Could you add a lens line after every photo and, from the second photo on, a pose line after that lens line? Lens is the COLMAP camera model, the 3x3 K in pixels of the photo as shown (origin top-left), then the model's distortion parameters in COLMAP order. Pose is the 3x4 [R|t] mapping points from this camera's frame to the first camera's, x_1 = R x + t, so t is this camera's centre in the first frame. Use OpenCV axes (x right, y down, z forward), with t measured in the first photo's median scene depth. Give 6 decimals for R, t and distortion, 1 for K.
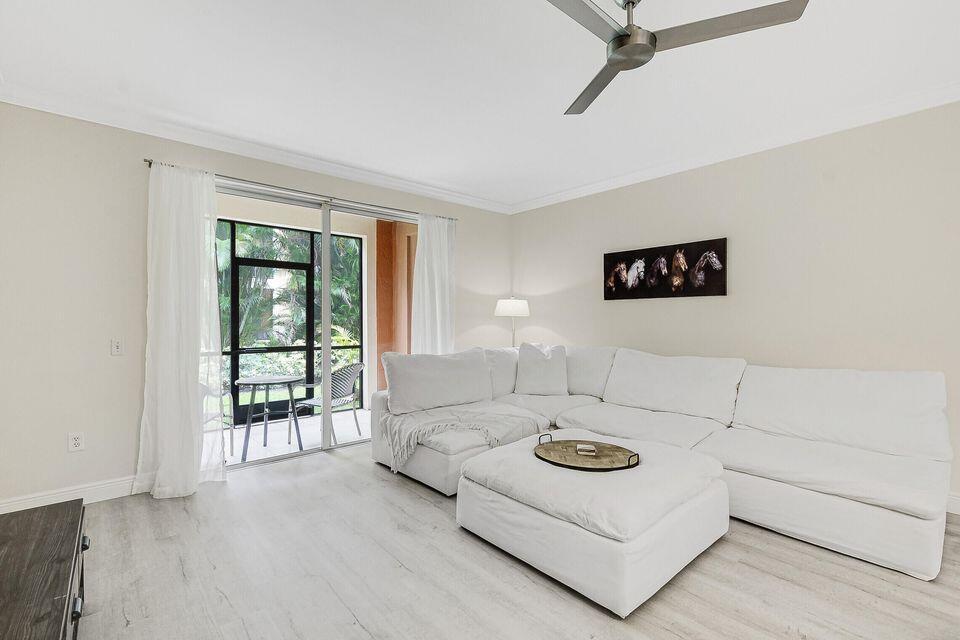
lens RADIAL K [[429.8, 0, 480.9], [0, 429.8, 320.8], [0, 0, 1]] dist [-0.000506, -0.001437]
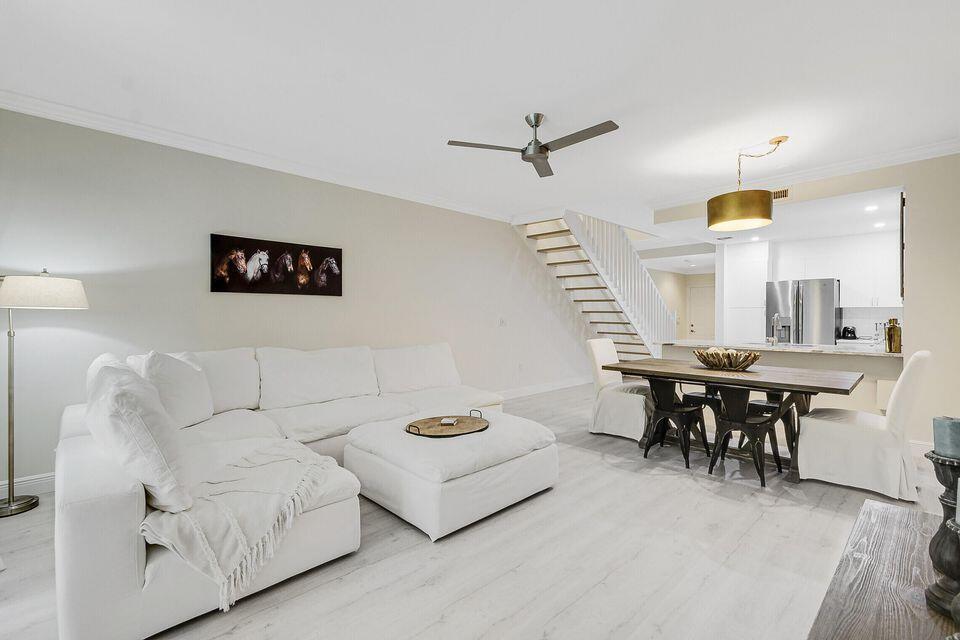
lens RADIAL K [[429.8, 0, 486.3], [0, 429.8, 317.9], [0, 0, 1]] dist [-0.000506, -0.001437]
pose [[-0.050739, 0.000014, 0.998712, -0.612150], [0.002302, 0.999997, 0.000103, 0.002992], [-0.998709, 0.002305, -0.050739, 0.595263]]
